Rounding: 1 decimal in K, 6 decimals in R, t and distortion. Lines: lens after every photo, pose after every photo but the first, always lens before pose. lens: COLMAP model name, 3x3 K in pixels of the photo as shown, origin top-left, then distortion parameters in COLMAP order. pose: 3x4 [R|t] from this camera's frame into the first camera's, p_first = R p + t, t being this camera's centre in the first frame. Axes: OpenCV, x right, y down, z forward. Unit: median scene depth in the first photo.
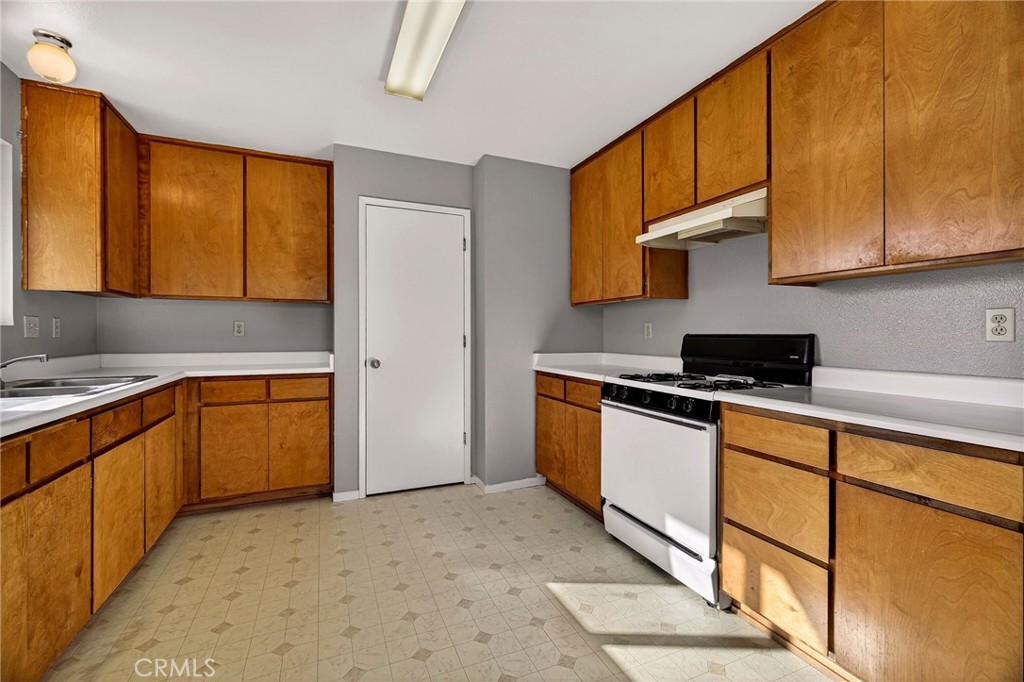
lens RADIAL K [[435.6, 0, 516.6], [0, 435.6, 333.9], [0, 0, 1]] dist [0.007270, -0.001646]
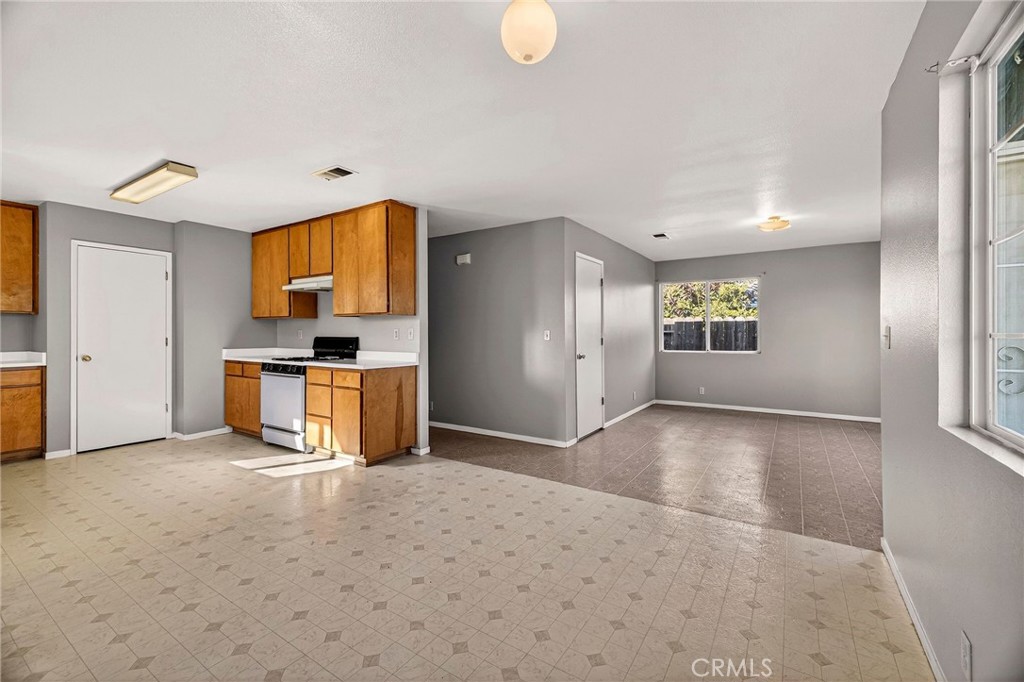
lens RADIAL K [[435.6, 0, 515.3], [0, 435.6, 331.8], [0, 0, 1]] dist [0.007270, -0.001646]
pose [[0.841422, 0.000197, 0.540379, 0.088398], [0.000251, 1.000000, -0.000755, -0.018786], [-0.540378, 0.000771, 0.841422, -1.059346]]
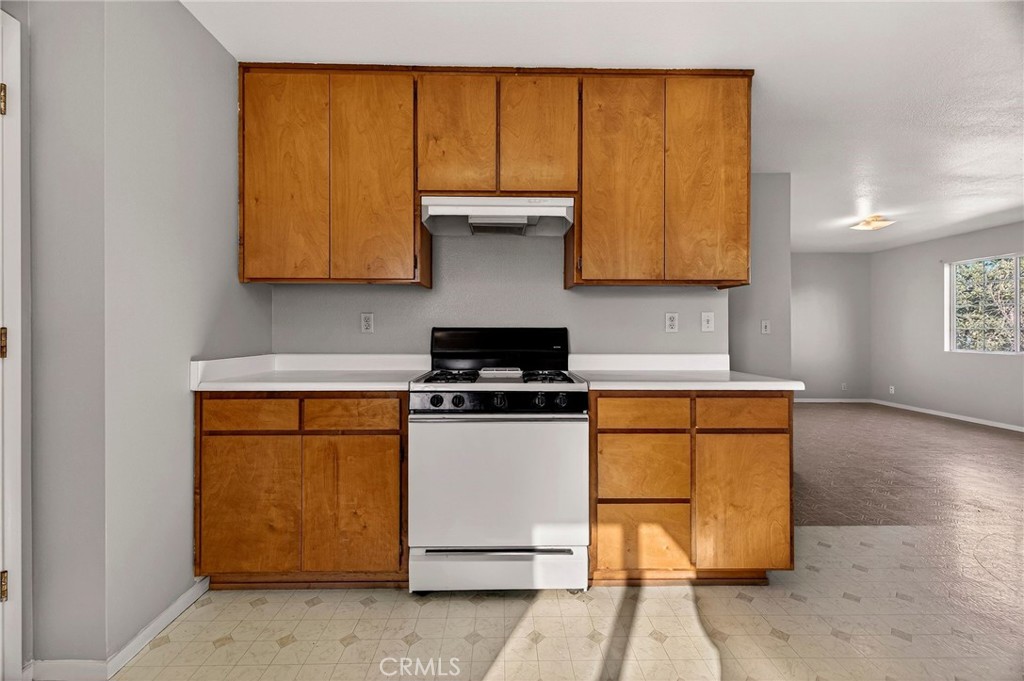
lens RADIAL K [[435.6, 0, 498.9], [0, 435.6, 329.0], [0, 0, 1]] dist [0.007270, -0.001646]
pose [[0.390696, 0.006385, 0.920498, -0.377086], [-0.001678, 0.999979, -0.006224, 0.008629], [-0.920518, 0.000887, 0.390699, 0.511290]]
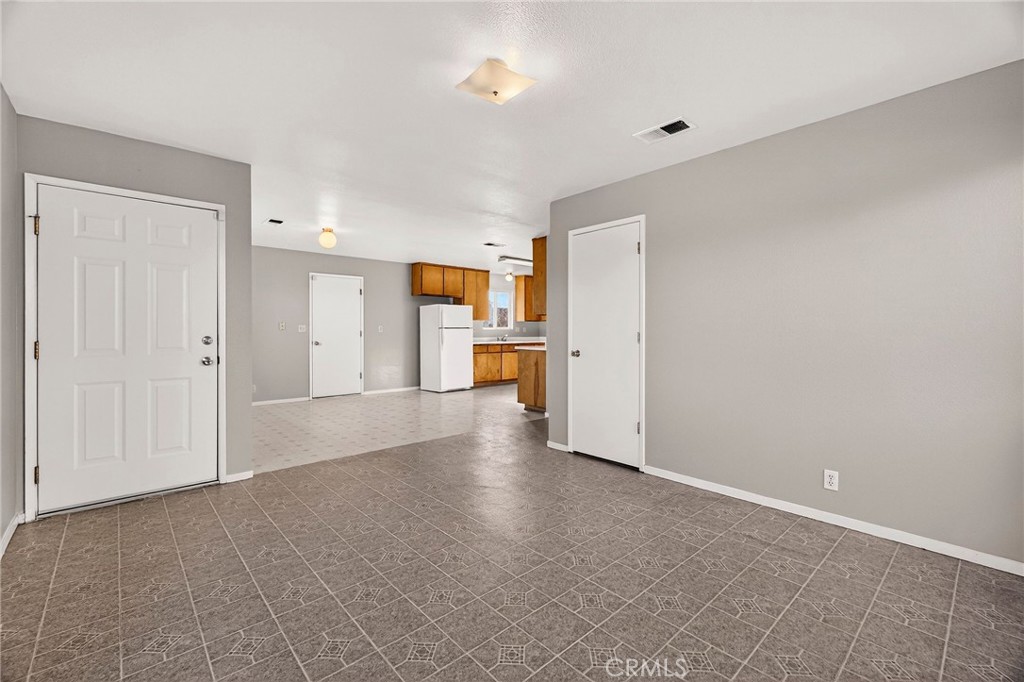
lens RADIAL K [[435.6, 0, 507.1], [0, 435.6, 336.5], [0, 0, 1]] dist [0.007270, -0.001646]
pose [[0.300907, 0.008550, -0.953615, 2.596923], [0.004320, 0.999937, 0.010328, 0.007050], [0.953644, -0.007228, 0.300851, -0.398043]]
